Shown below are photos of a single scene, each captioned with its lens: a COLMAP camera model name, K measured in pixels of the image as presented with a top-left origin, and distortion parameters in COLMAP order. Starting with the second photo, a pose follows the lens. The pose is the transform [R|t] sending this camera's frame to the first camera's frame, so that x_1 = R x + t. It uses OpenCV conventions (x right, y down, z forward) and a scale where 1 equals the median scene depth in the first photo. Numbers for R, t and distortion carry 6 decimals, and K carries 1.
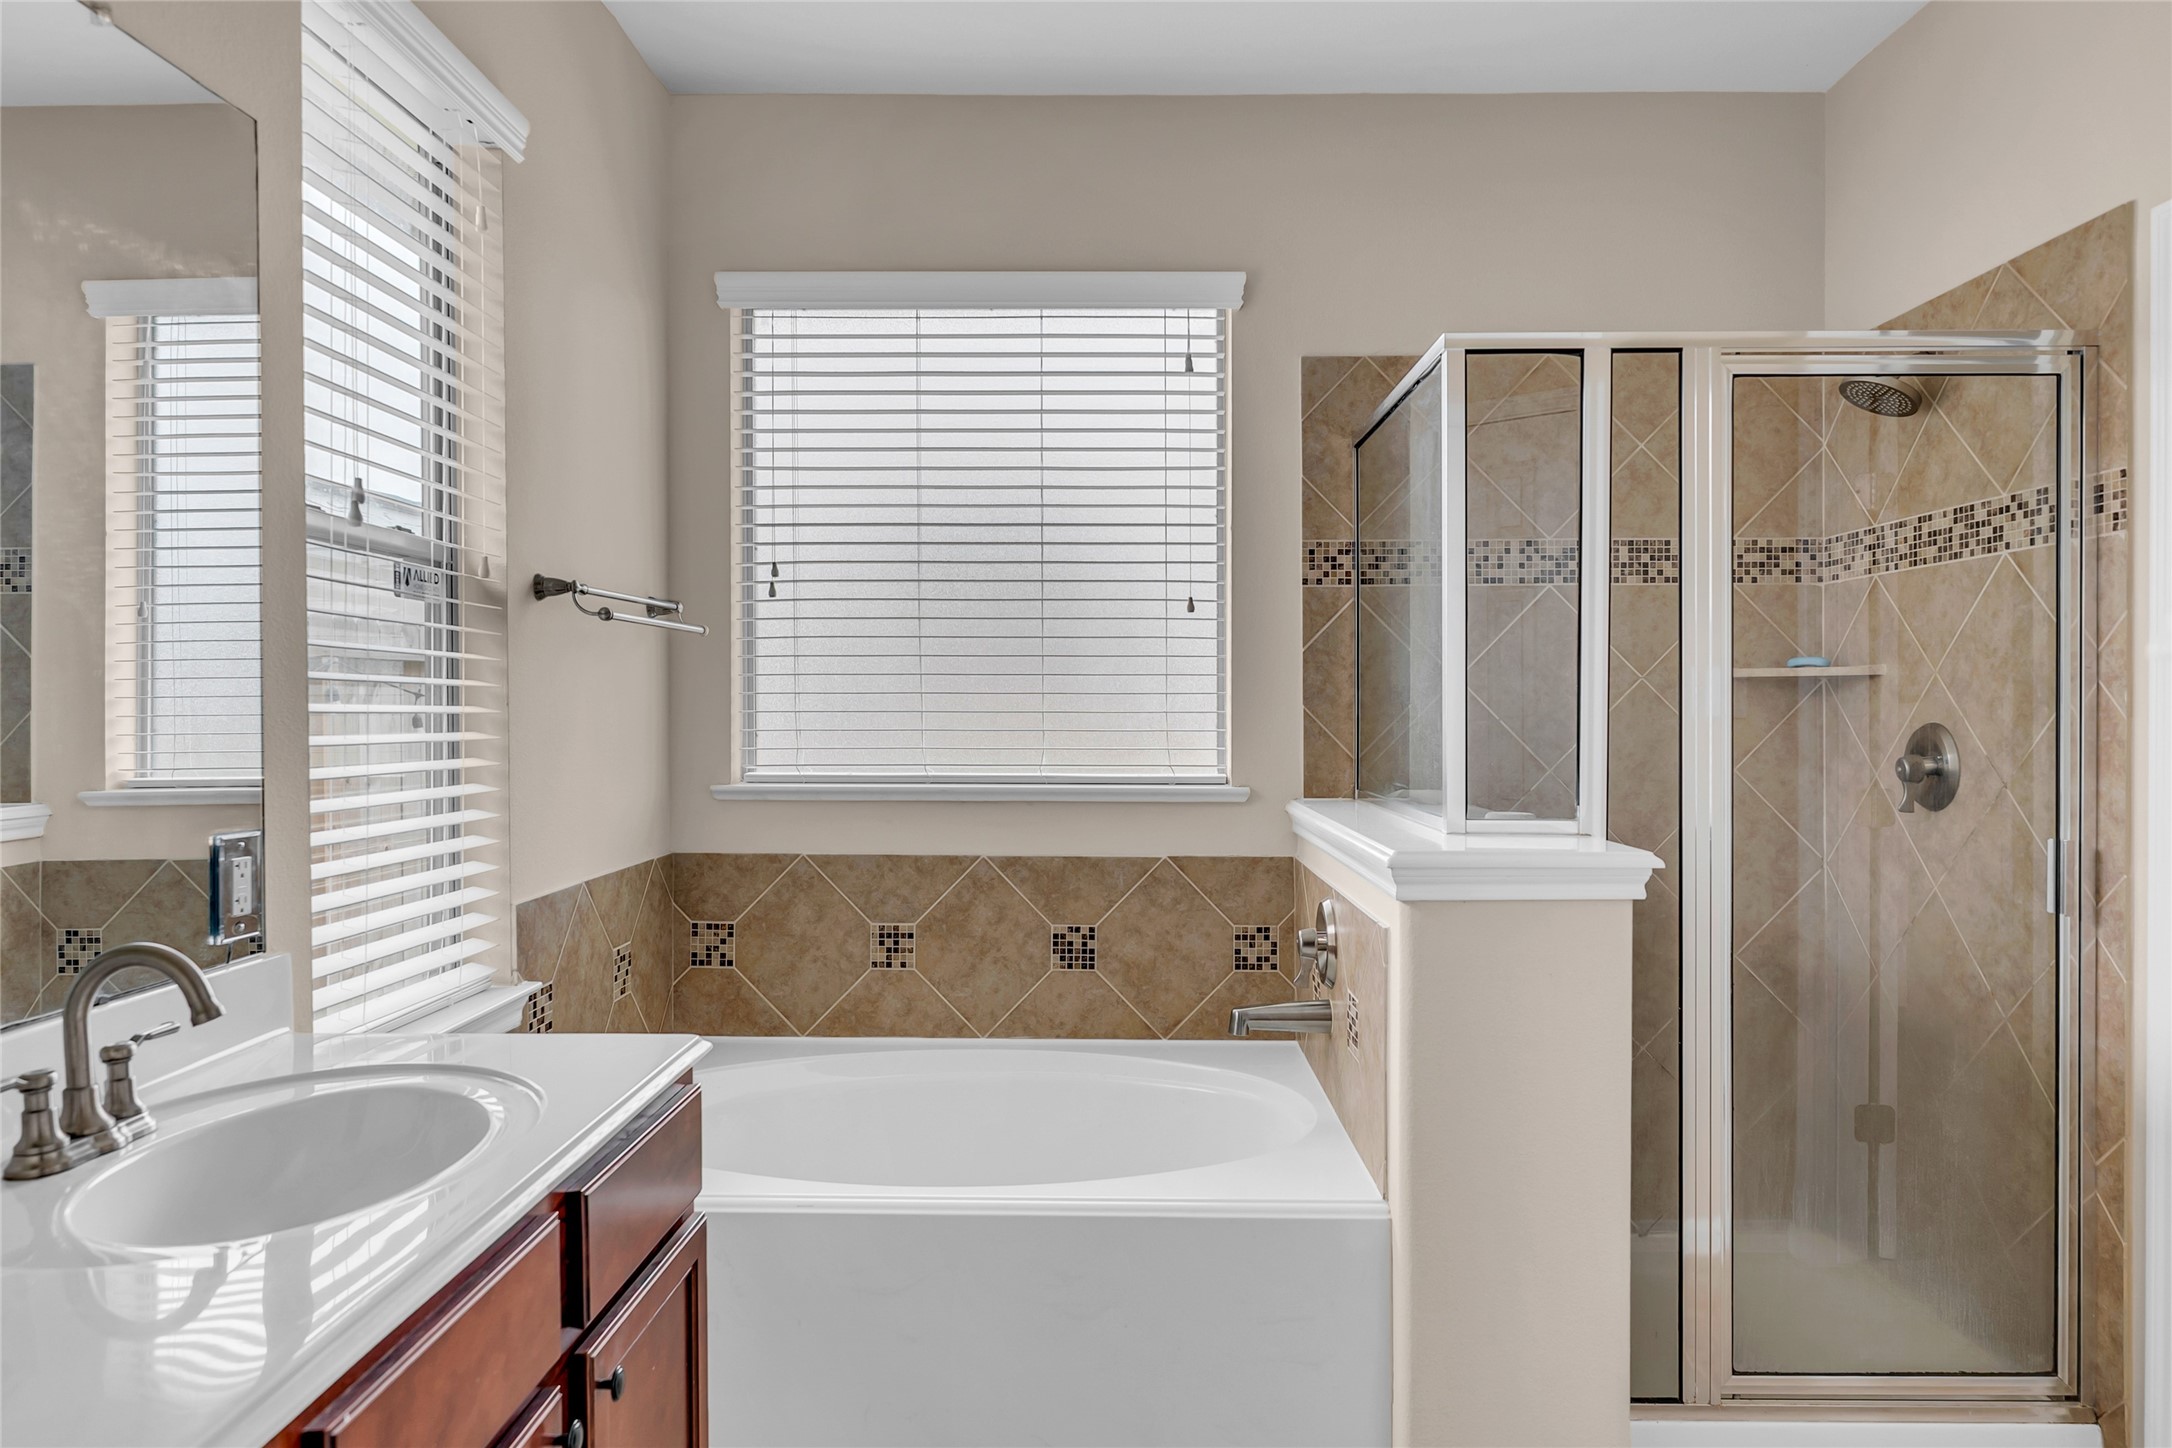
lens RADIAL K [[1664.9, 0, 1084.2], [0, 1664.9, 717.6], [0, 0, 1]] dist [-0.001043, -0.001115]
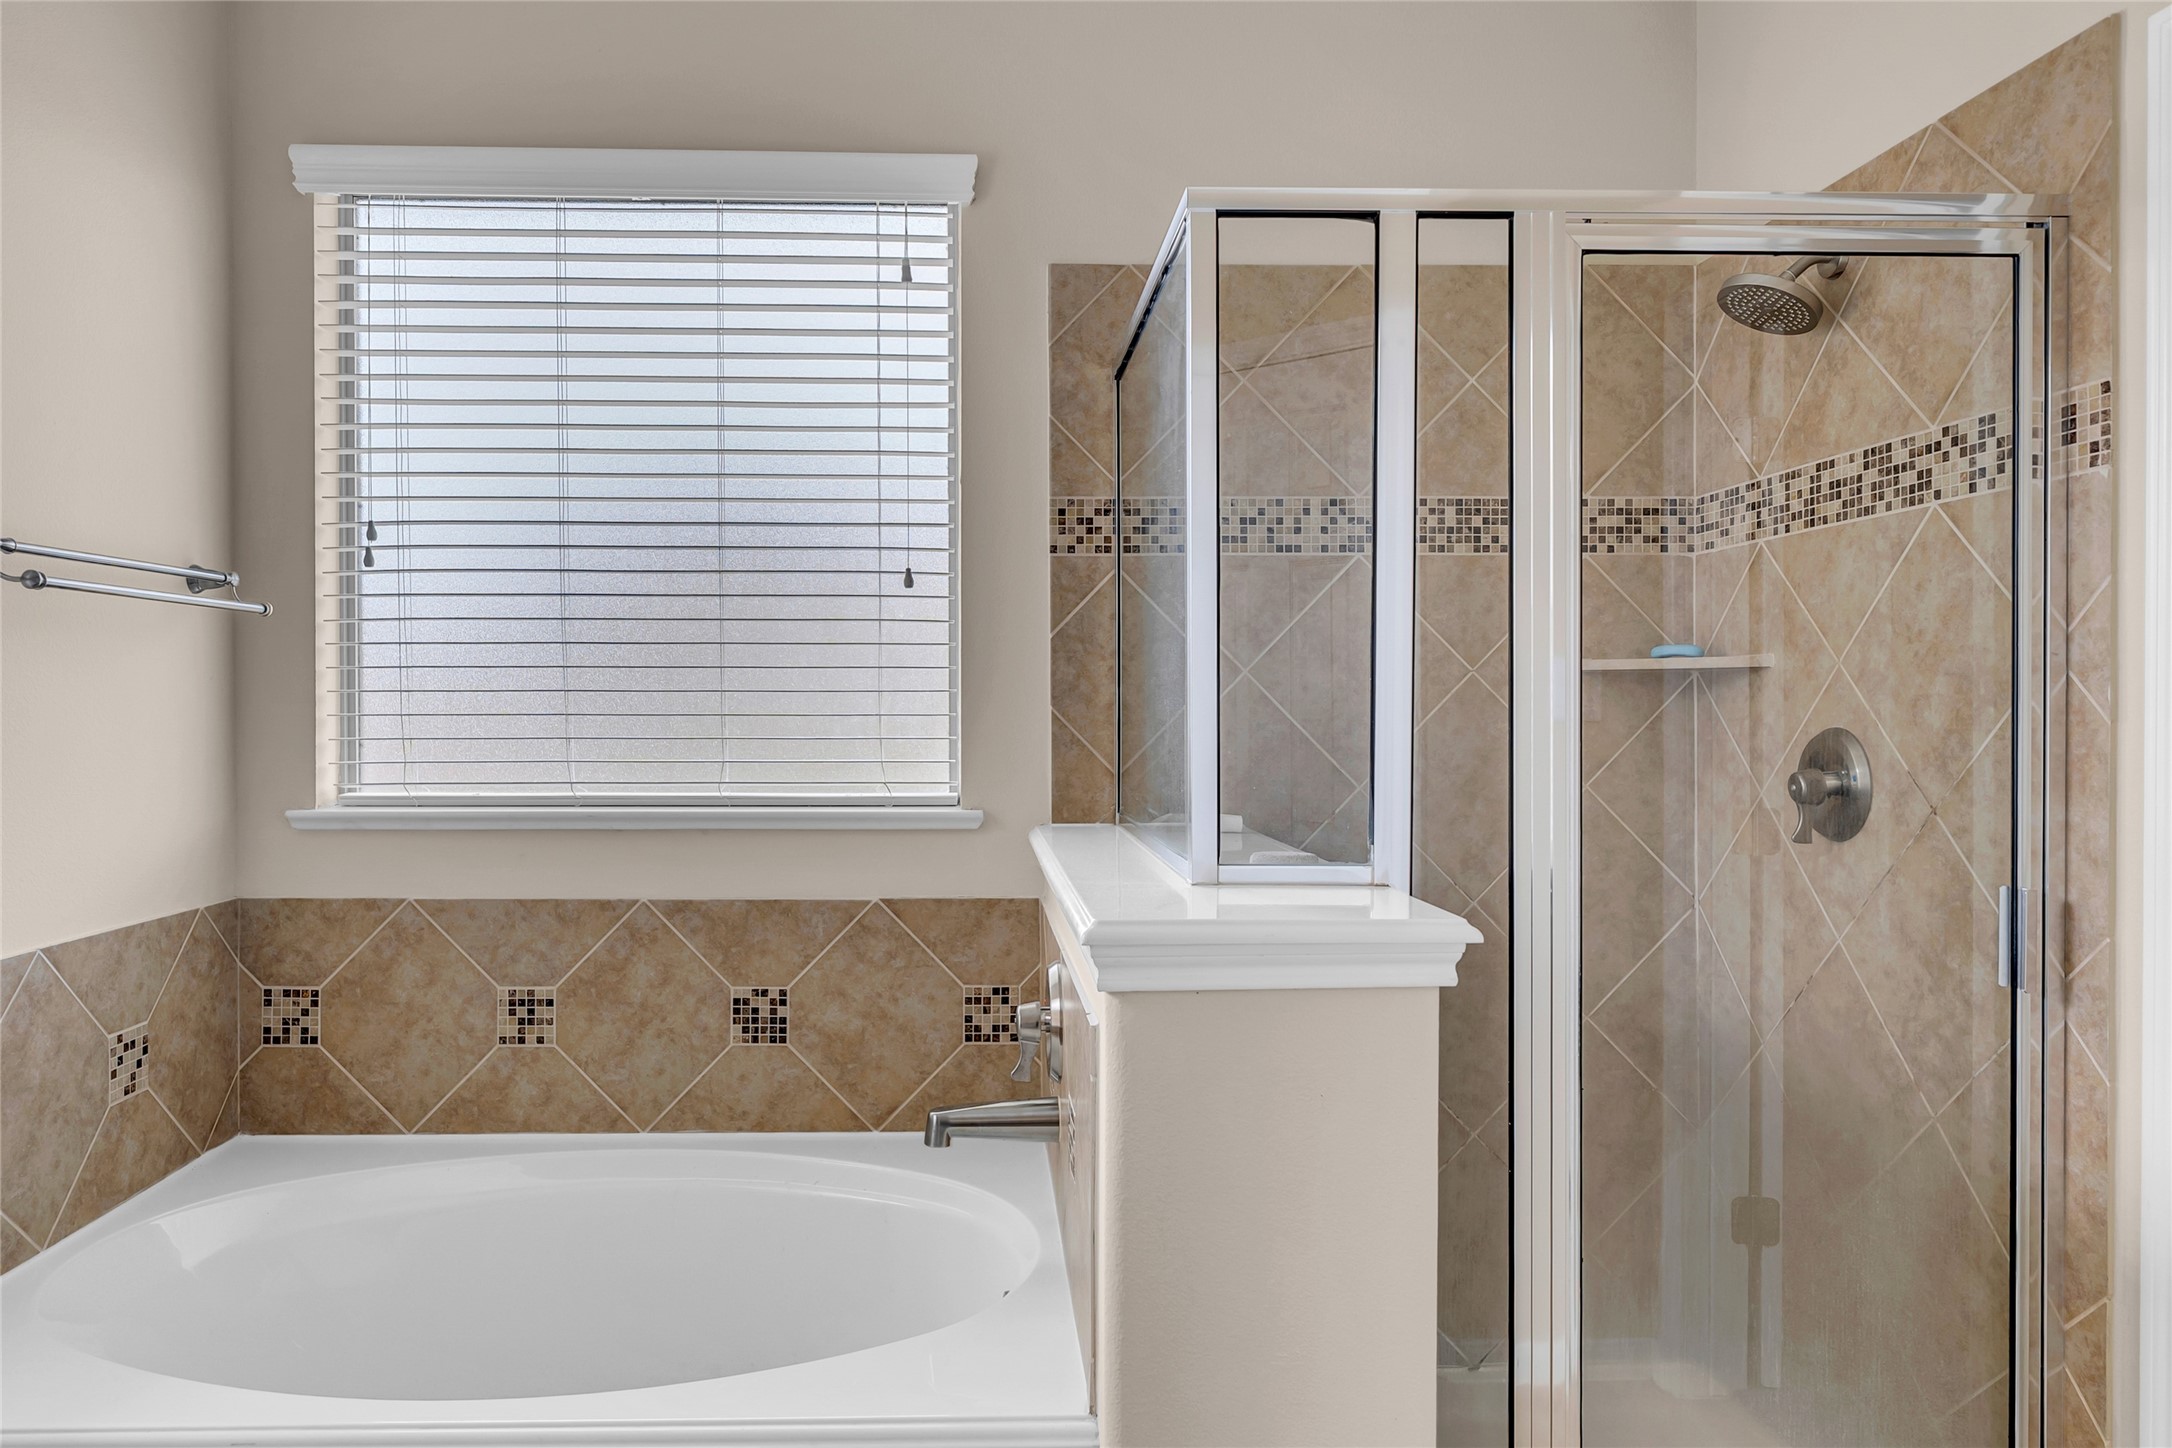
lens RADIAL K [[1564.3, 0, 1086.0], [0, 1564.3, 724.0], [0, 0, 1]] dist [0.000794, -0.001146]
pose [[0.998234, -0.001836, 0.059376, 0.104830], [0.001555, 0.999987, 0.004779, -0.002393], [-0.059384, -0.004678, 0.998224, 0.260768]]
